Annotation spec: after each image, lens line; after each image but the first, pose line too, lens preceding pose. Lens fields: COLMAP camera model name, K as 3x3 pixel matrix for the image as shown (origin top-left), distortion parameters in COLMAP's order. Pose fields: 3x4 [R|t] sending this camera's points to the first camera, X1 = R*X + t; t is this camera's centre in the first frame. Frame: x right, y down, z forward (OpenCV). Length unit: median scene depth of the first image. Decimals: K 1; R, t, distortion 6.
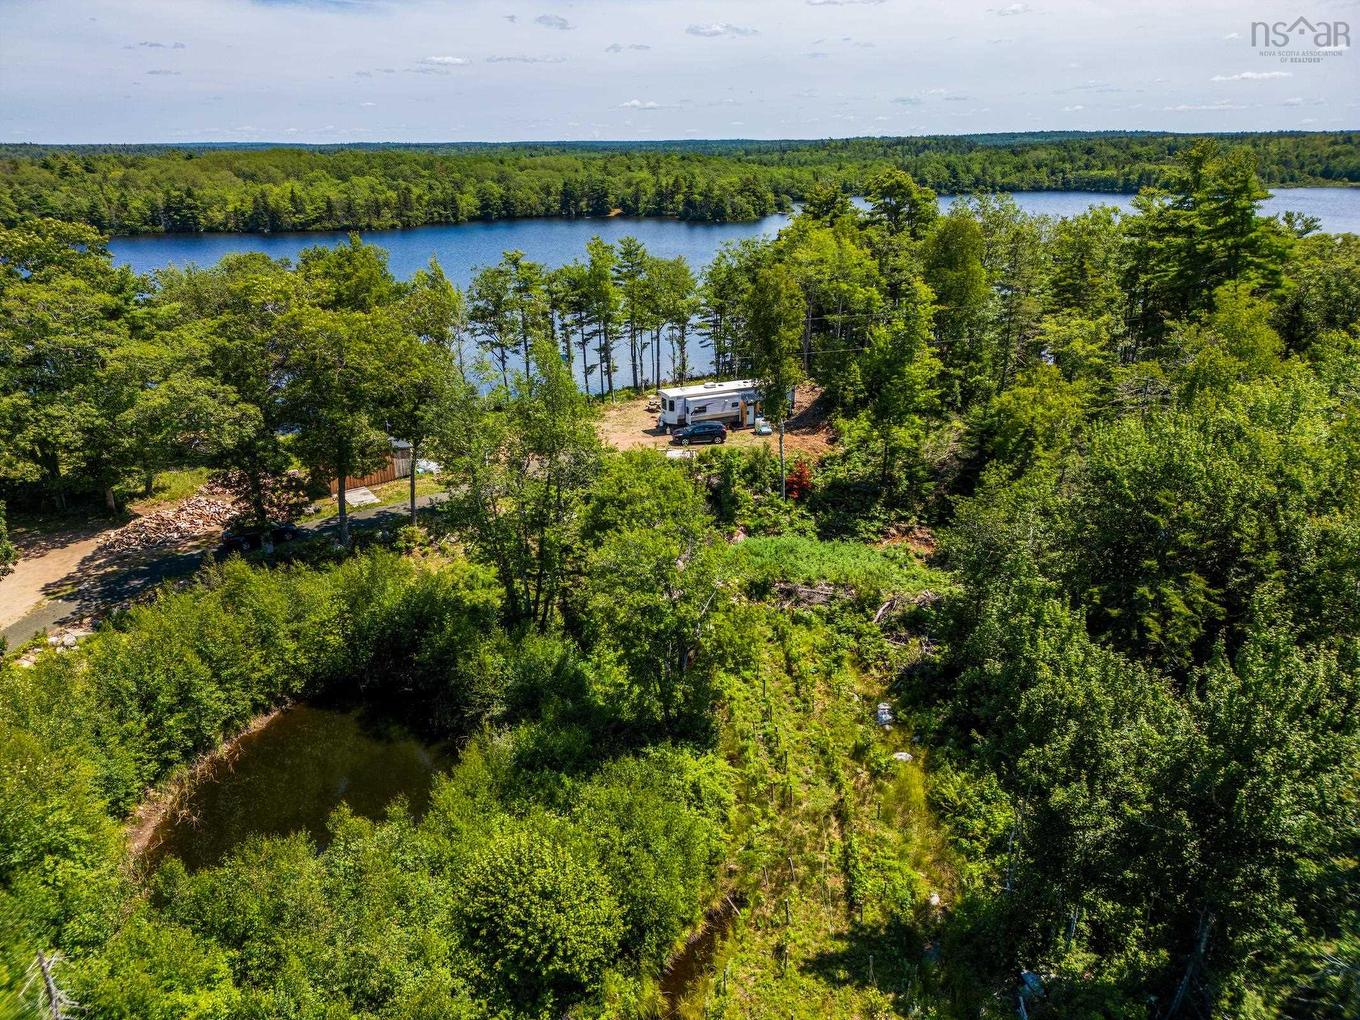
lens RADIAL K [[955.9, 0, 680.0], [0, 955.9, 510.0], [0, 0, 1]] dist [0.089550, -0.086752]
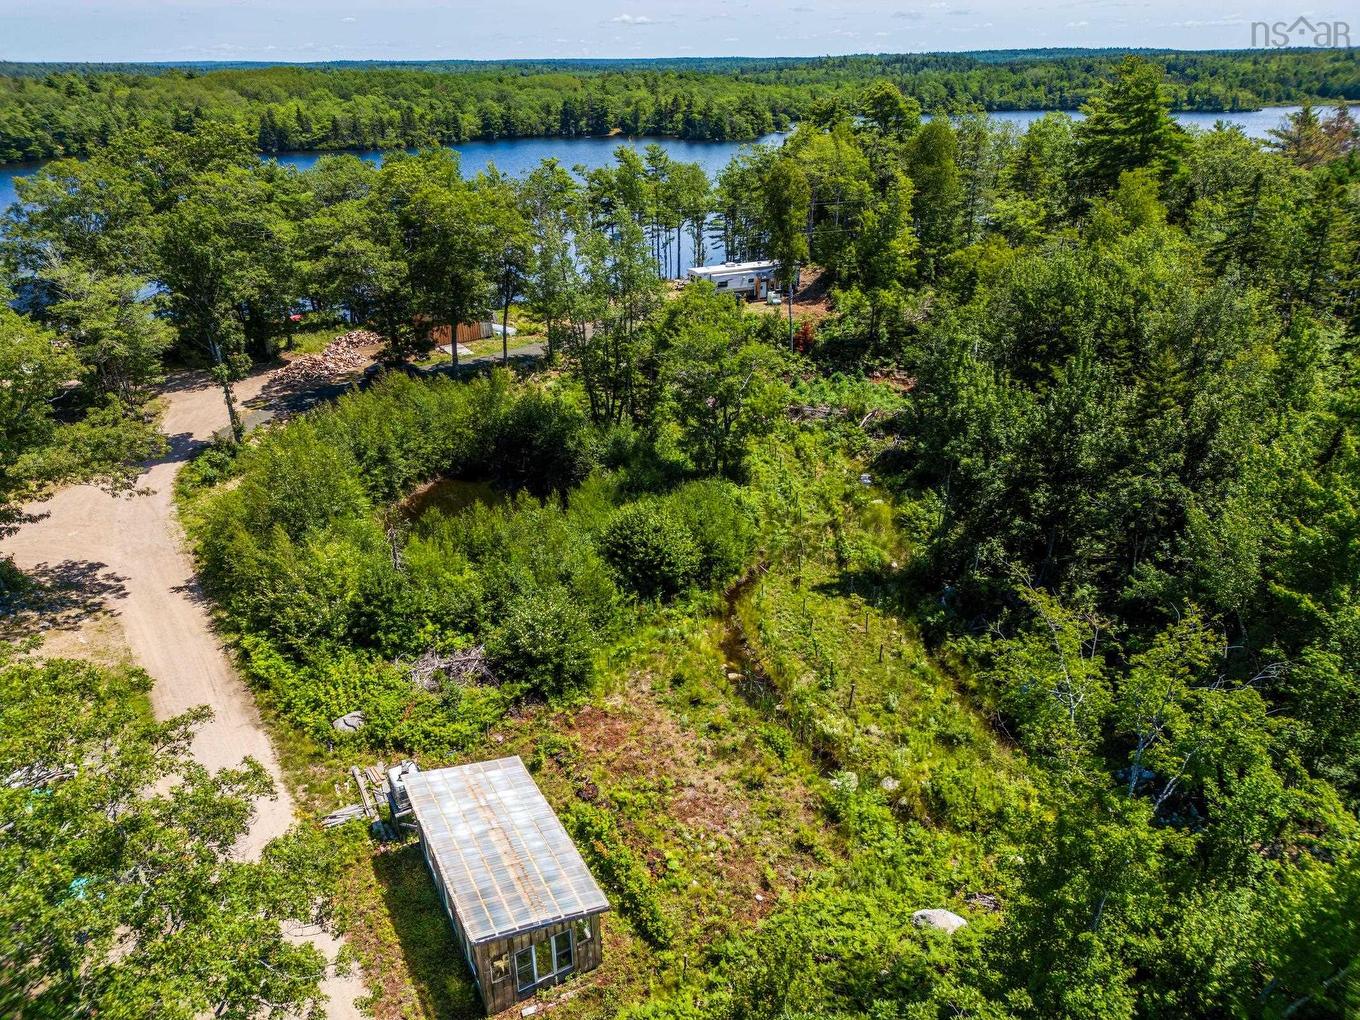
lens RADIAL K [[955.9, 0, 680.0], [0, 955.9, 510.0], [0, 0, 1]] dist [0.089550, -0.086752]
pose [[0.999976, -0.003782, 0.005796, -0.043035], [0.003364, 0.997508, 0.070477, 0.098603], [-0.006049, -0.070456, 0.997497, -0.253713]]
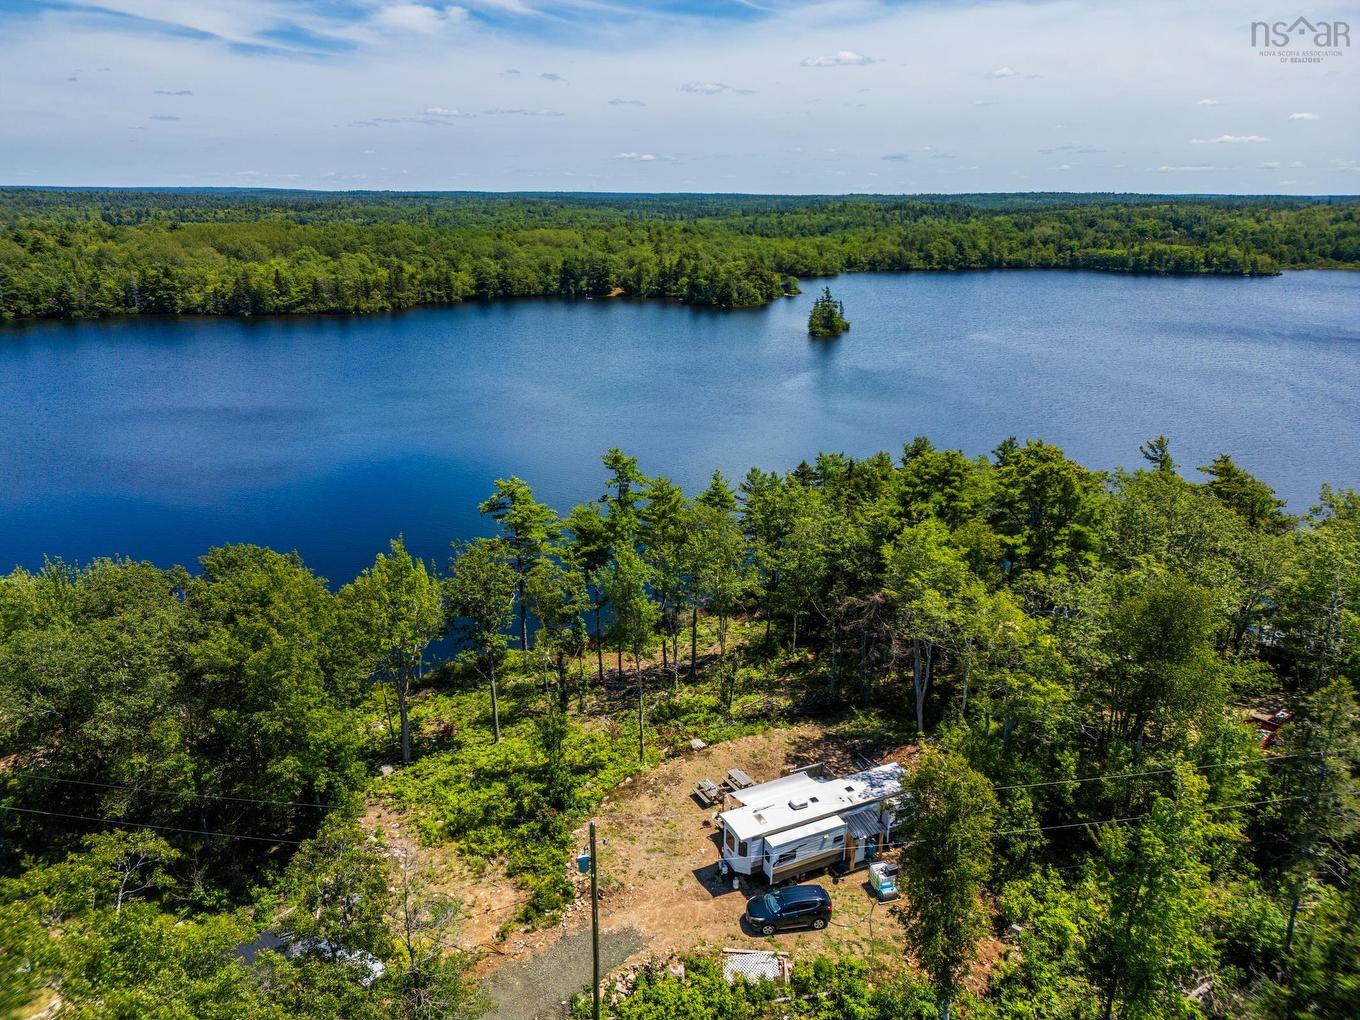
lens RADIAL K [[955.9, 0, 680.0], [0, 955.9, 510.0], [0, 0, 1]] dist [0.089550, -0.086752]
pose [[0.999864, 0.013795, 0.009020, -0.061840], [-0.013357, 0.998806, -0.046981, -0.314438], [-0.009658, 0.046854, 0.998855, 0.342692]]
